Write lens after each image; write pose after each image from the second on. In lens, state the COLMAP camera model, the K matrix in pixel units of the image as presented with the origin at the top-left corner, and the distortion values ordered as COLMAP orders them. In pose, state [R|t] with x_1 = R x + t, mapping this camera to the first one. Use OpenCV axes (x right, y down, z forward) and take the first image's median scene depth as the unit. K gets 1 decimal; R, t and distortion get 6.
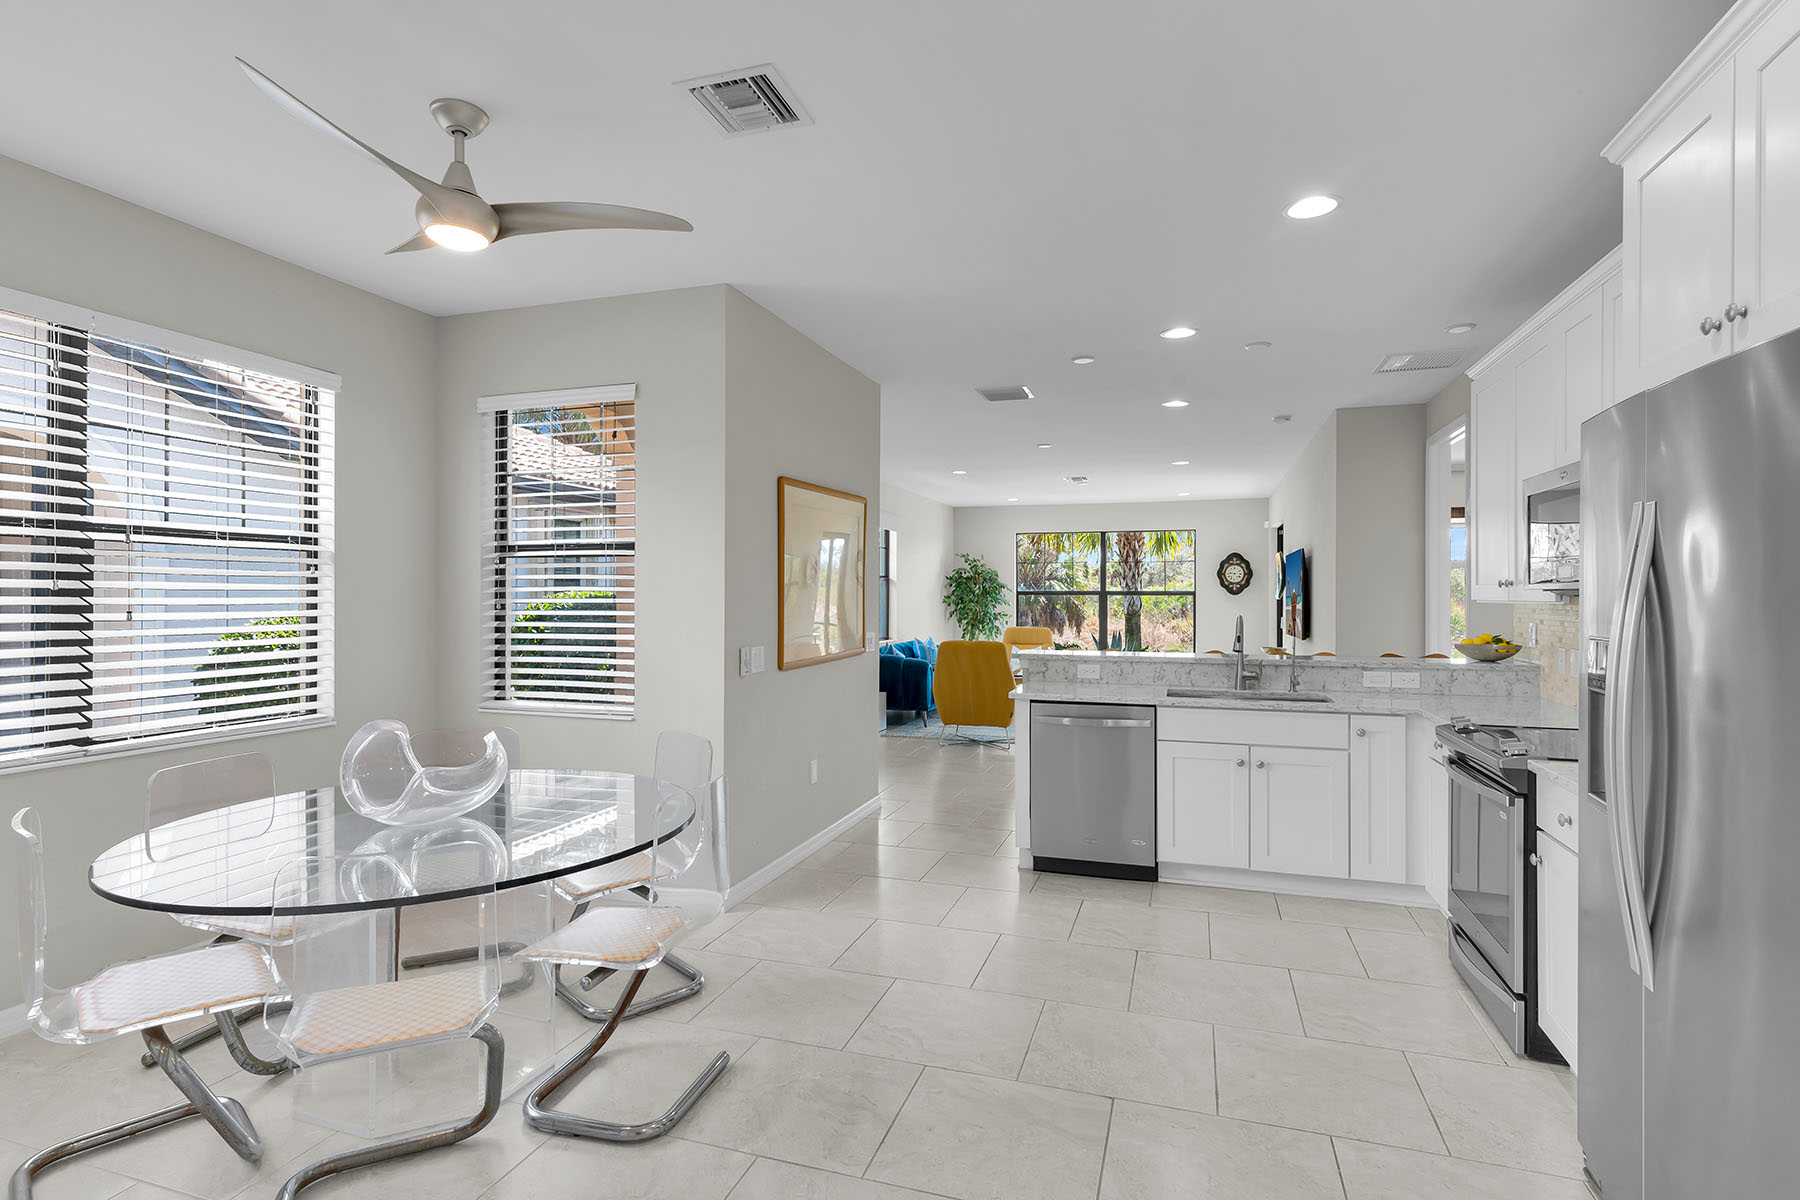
lens RADIAL K [[888.0, 0, 893.8], [0, 888.0, 593.2], [0, 0, 1]] dist [0.000200, -0.000166]
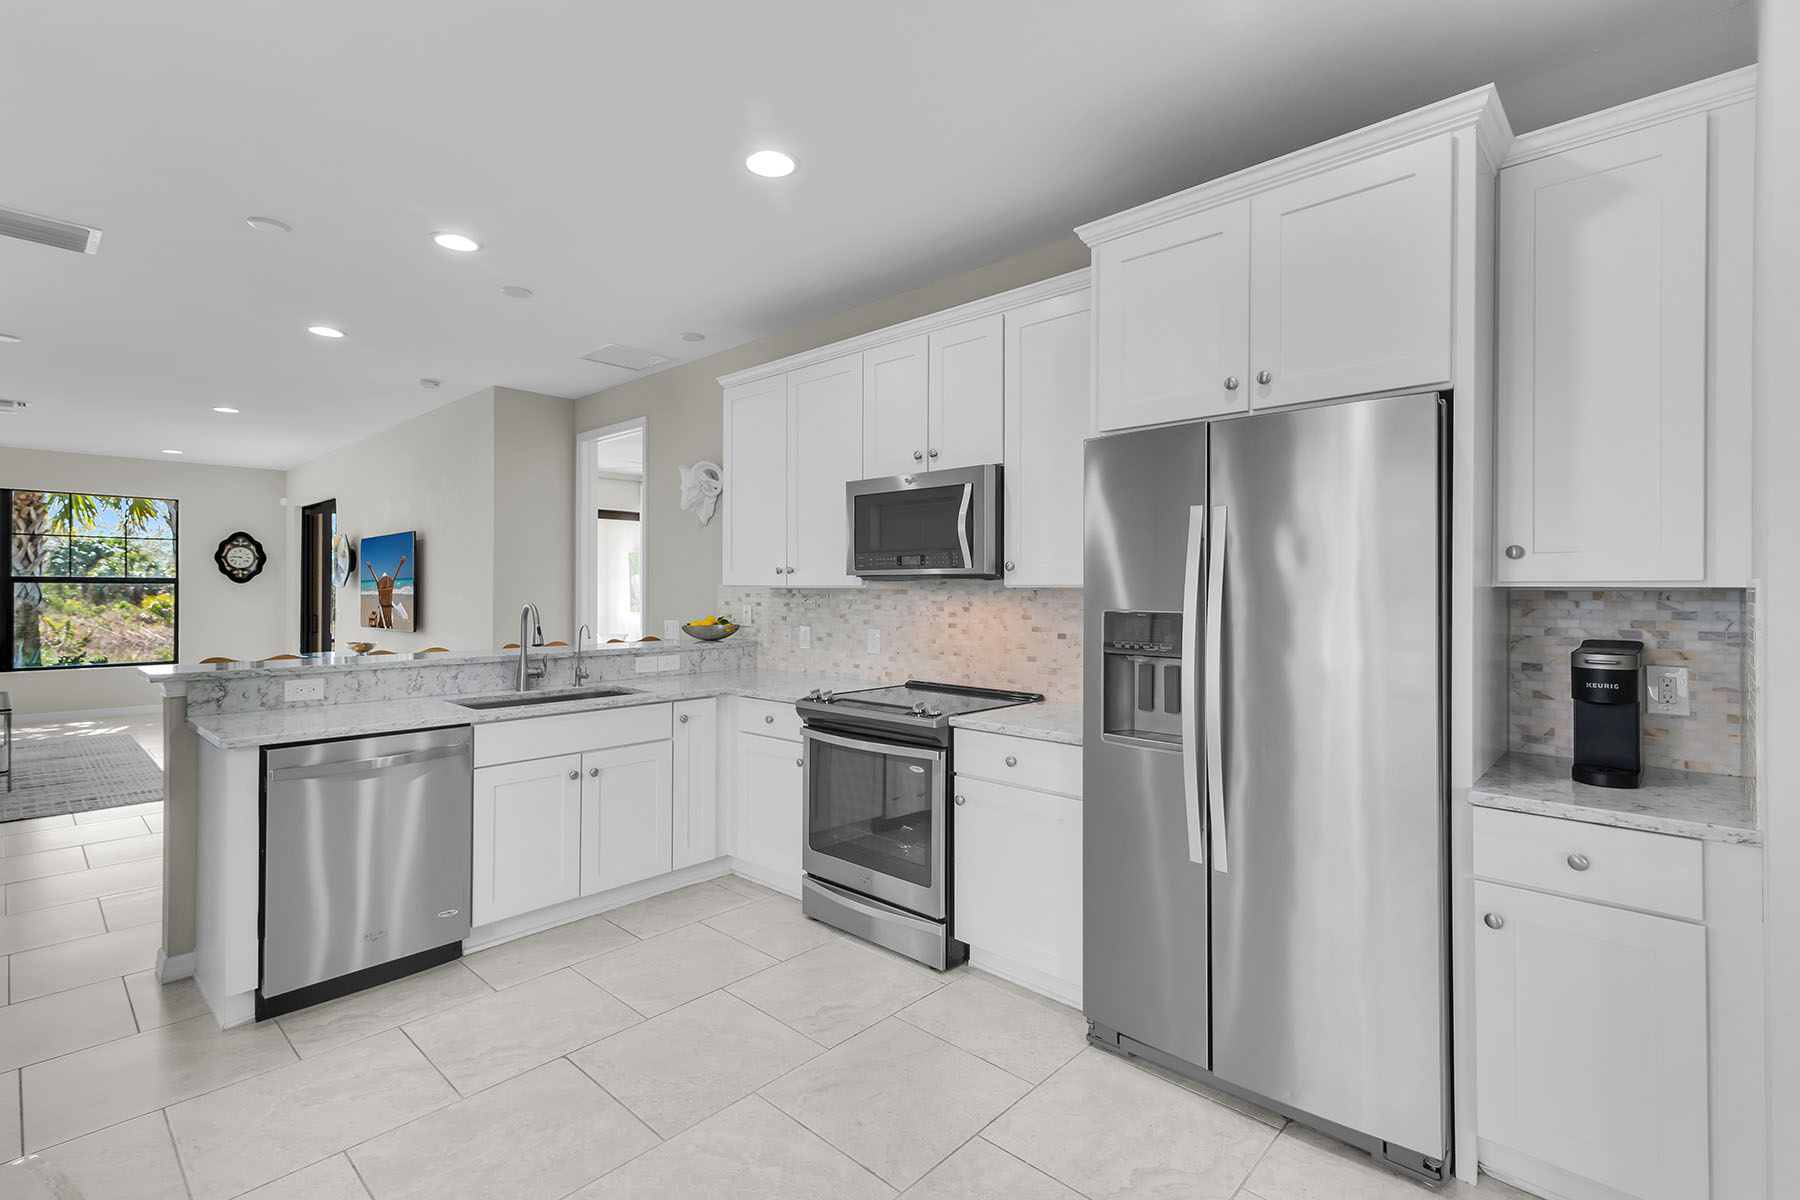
lens RADIAL K [[823.6, 0, 891.0], [0, 823.6, 586.1], [0, 0, 1]] dist [0.011259, 0.000147]
pose [[0.417321, 0.001907, 0.908757, -0.191658], [-0.003750, 0.999993, -0.000376, 0.008025], [-0.908751, -0.003251, 0.417325, 0.372358]]
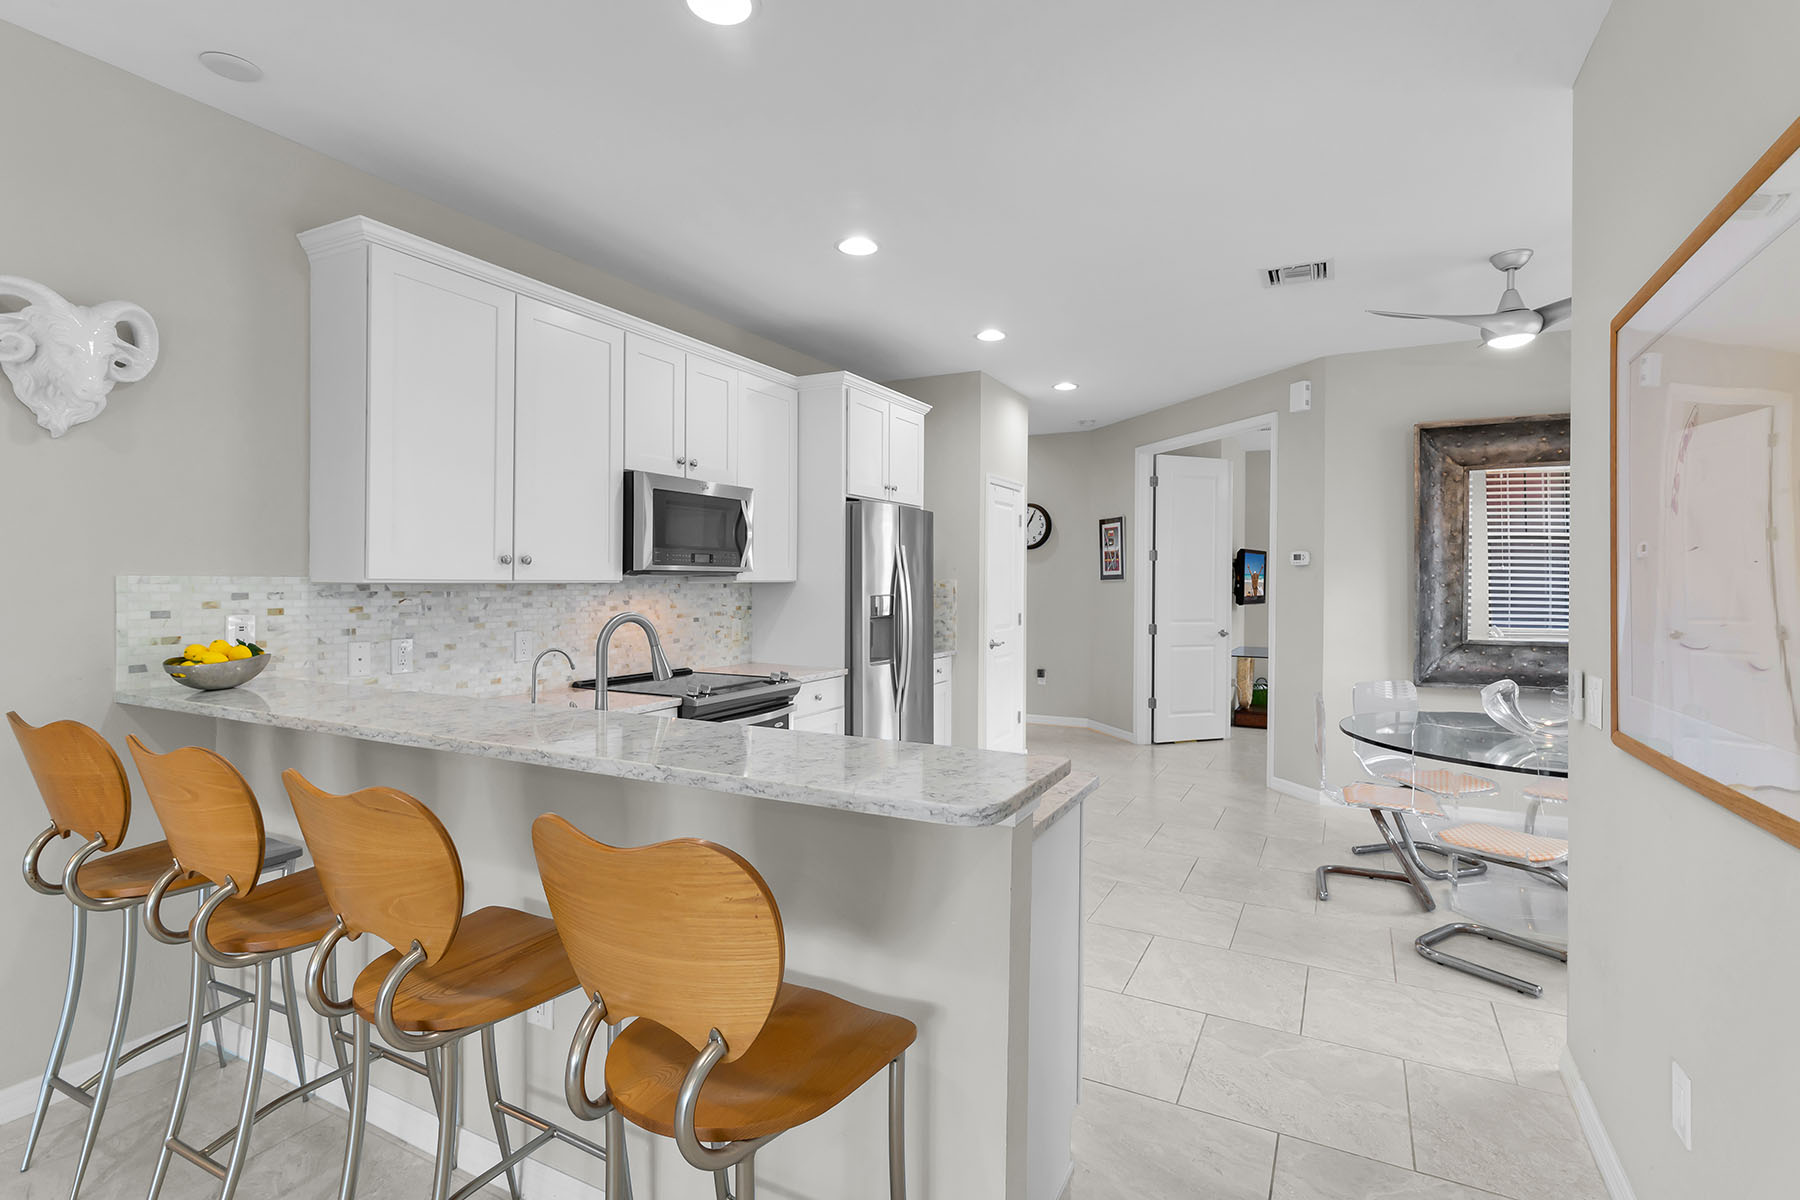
lens RADIAL K [[871.3, 0, 889.8], [0, 871.3, 584.8], [0, 0, 1]] dist [0.000652, 0.000117]
pose [[-0.986227, -0.007846, 0.165210, 0.169127], [-0.007354, 0.999967, 0.003588, 0.006649], [-0.165233, 0.002324, -0.986252, 1.529493]]
